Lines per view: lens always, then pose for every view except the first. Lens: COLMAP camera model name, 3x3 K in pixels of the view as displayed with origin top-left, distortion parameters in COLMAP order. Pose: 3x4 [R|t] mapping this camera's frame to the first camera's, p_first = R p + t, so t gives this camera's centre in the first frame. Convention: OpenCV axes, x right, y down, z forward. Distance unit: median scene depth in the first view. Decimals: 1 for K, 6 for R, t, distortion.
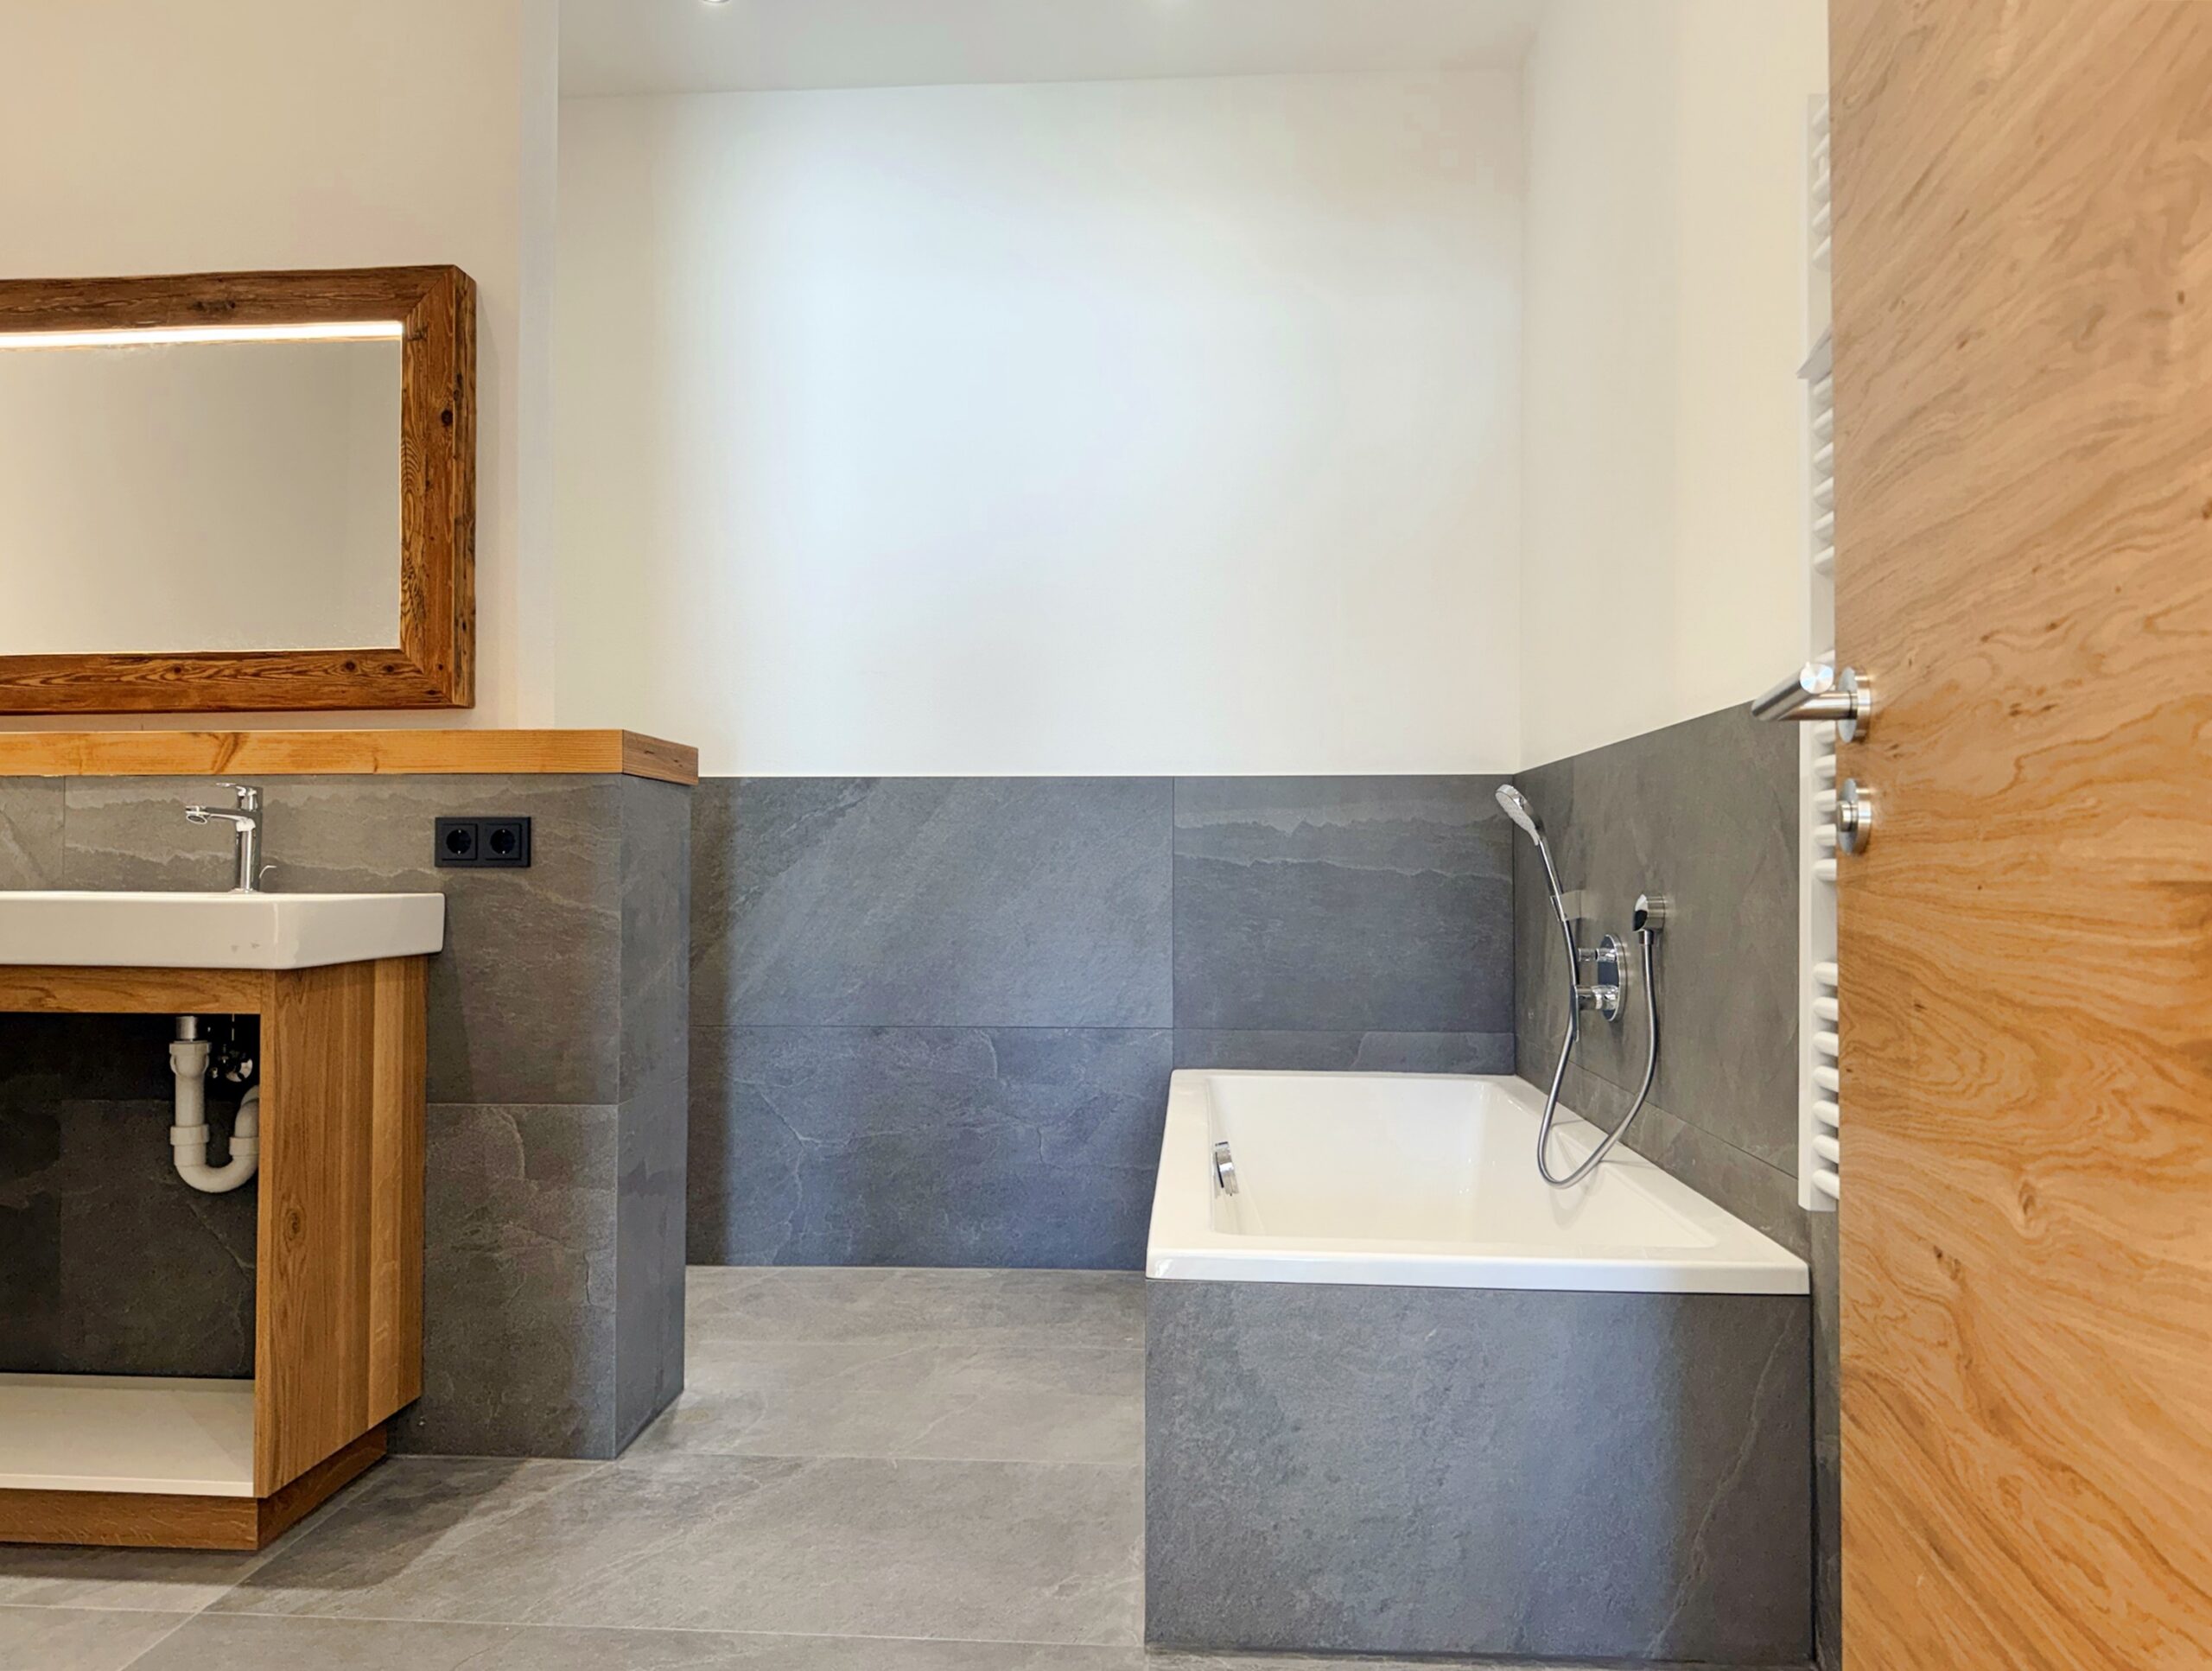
lens RADIAL K [[1569.8, 0, 1106.0], [0, 1569.8, 835.5], [0, 0, 1]] dist [0.117236, -0.146559]
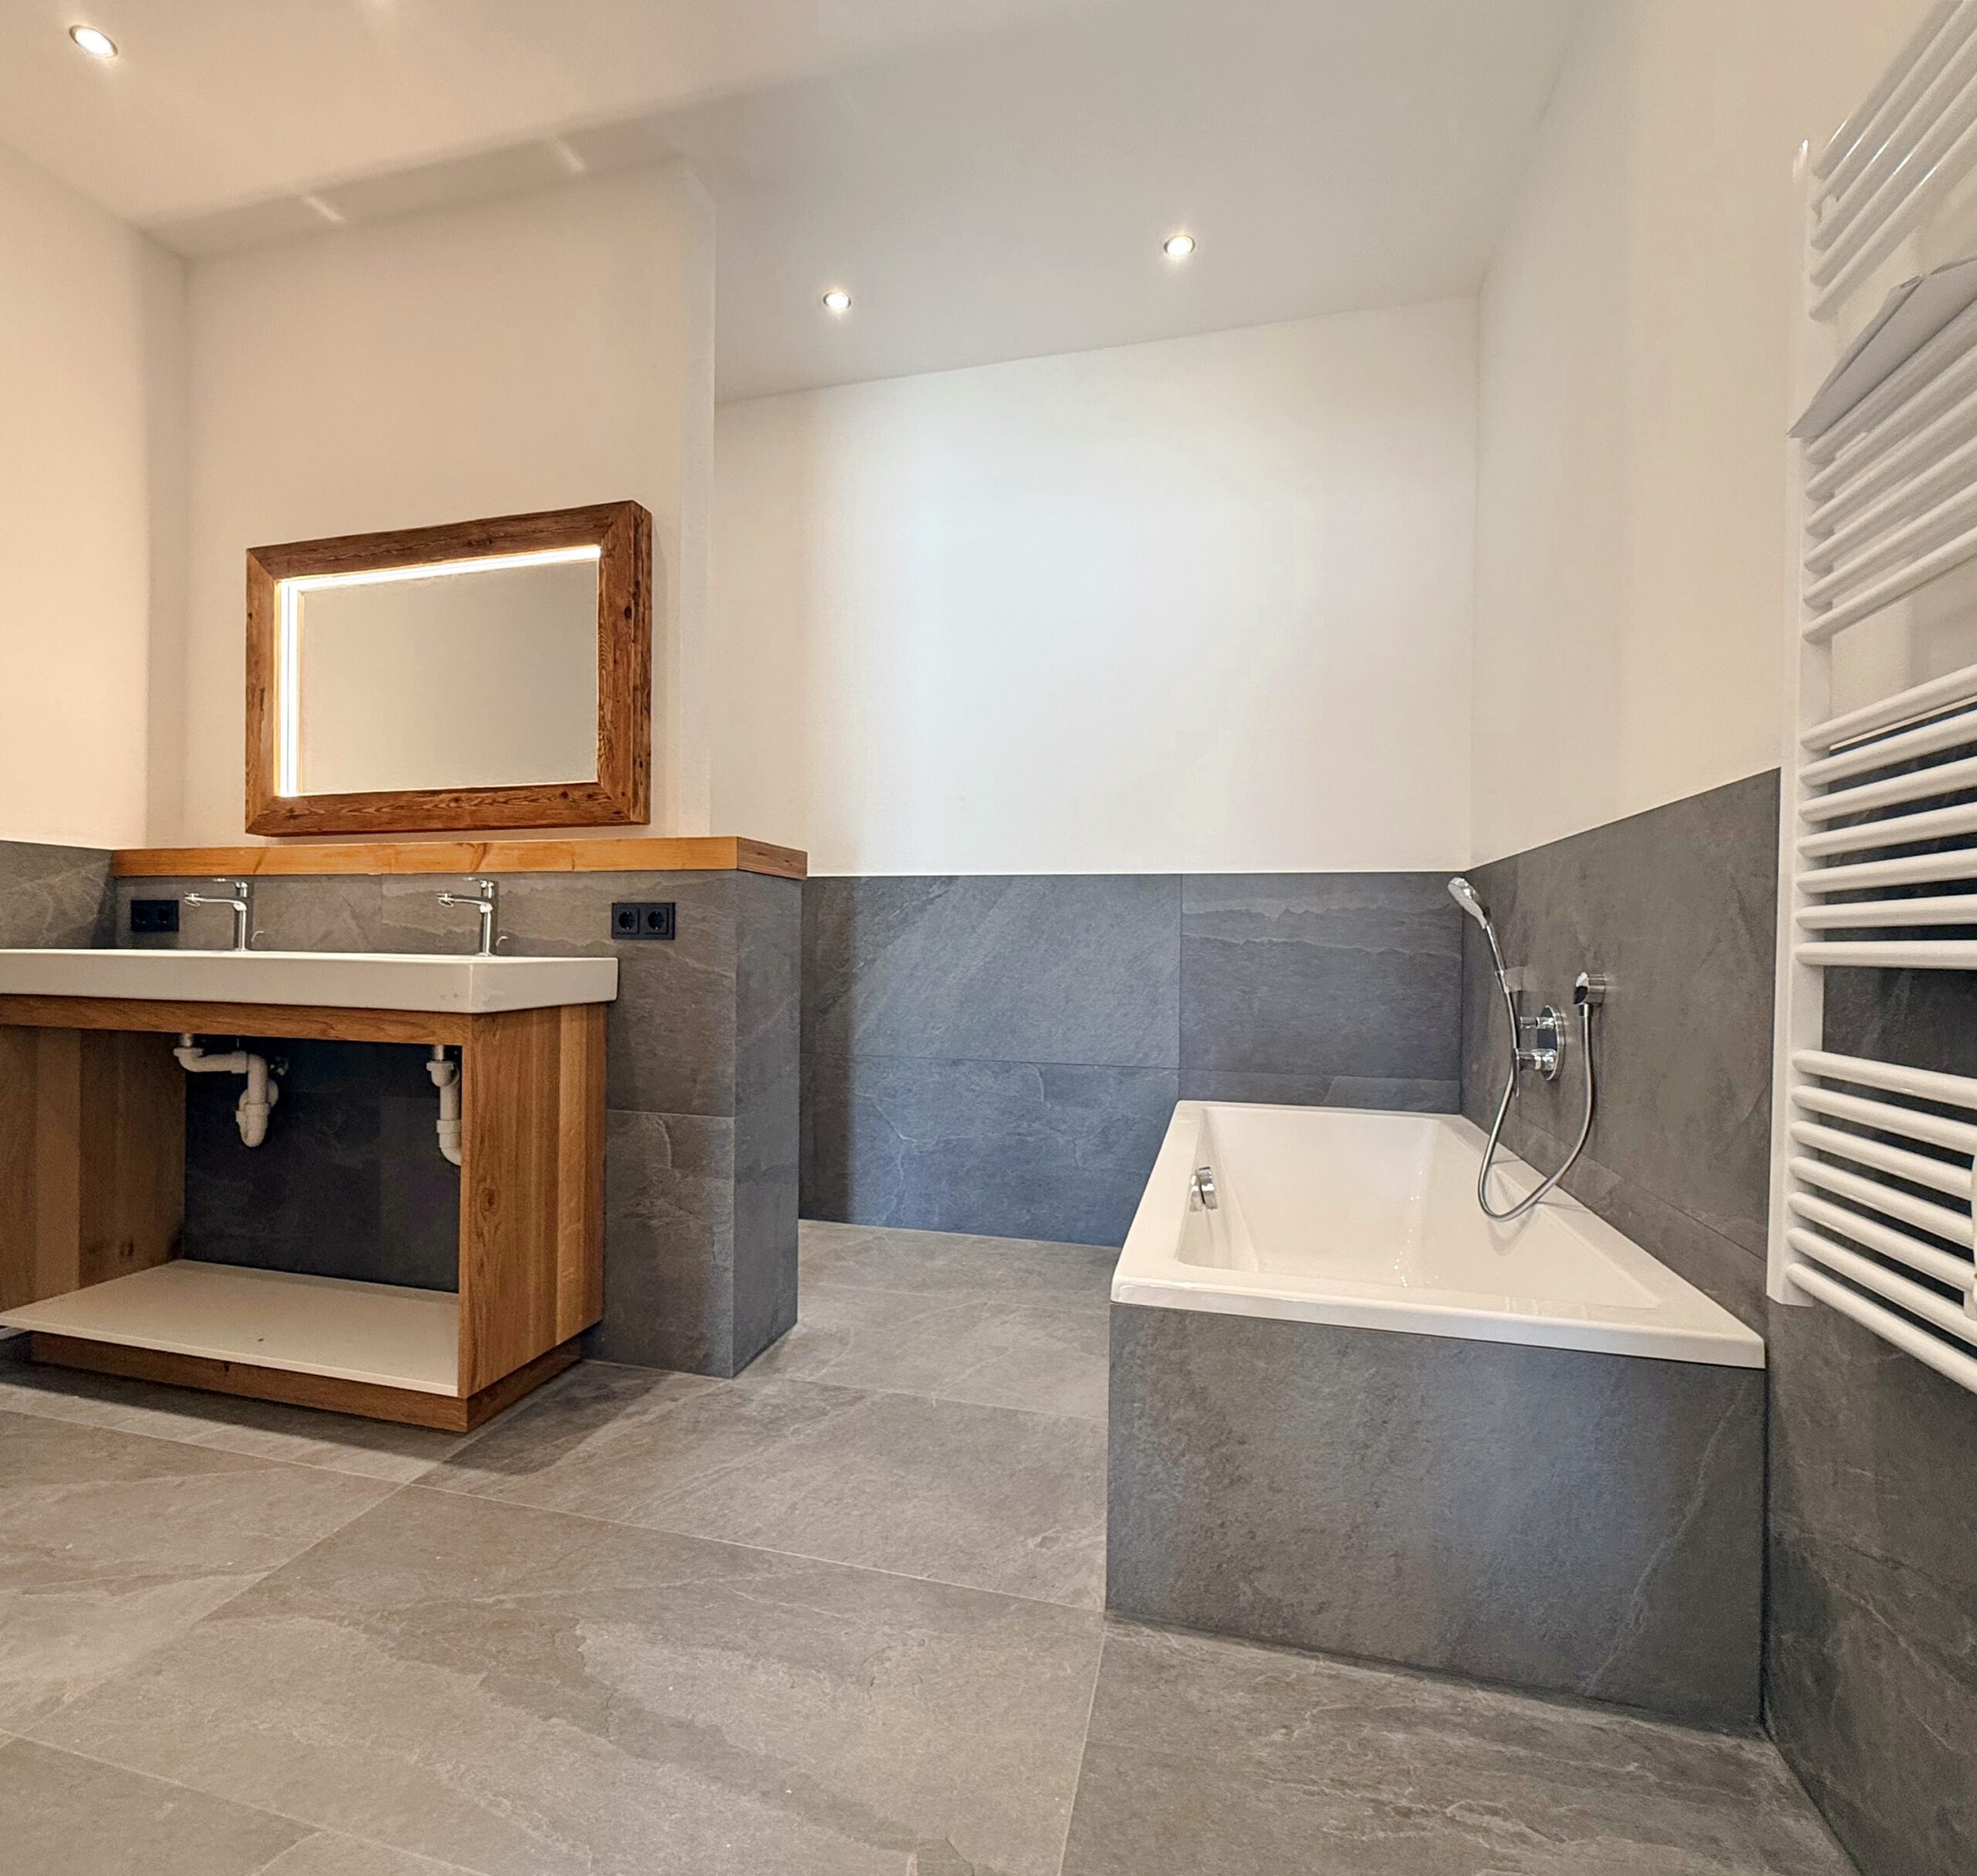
lens RADIAL K [[966.0, 0, 986.9], [0, 966.0, 946.3], [0, 0, 1]] dist [0.000759, 0.010424]
pose [[0.978723, 0.010148, -0.204937, 0.066138], [-0.005159, 0.999678, 0.024863, 0.003867], [0.205123, -0.023277, 0.978459, 0.251019]]
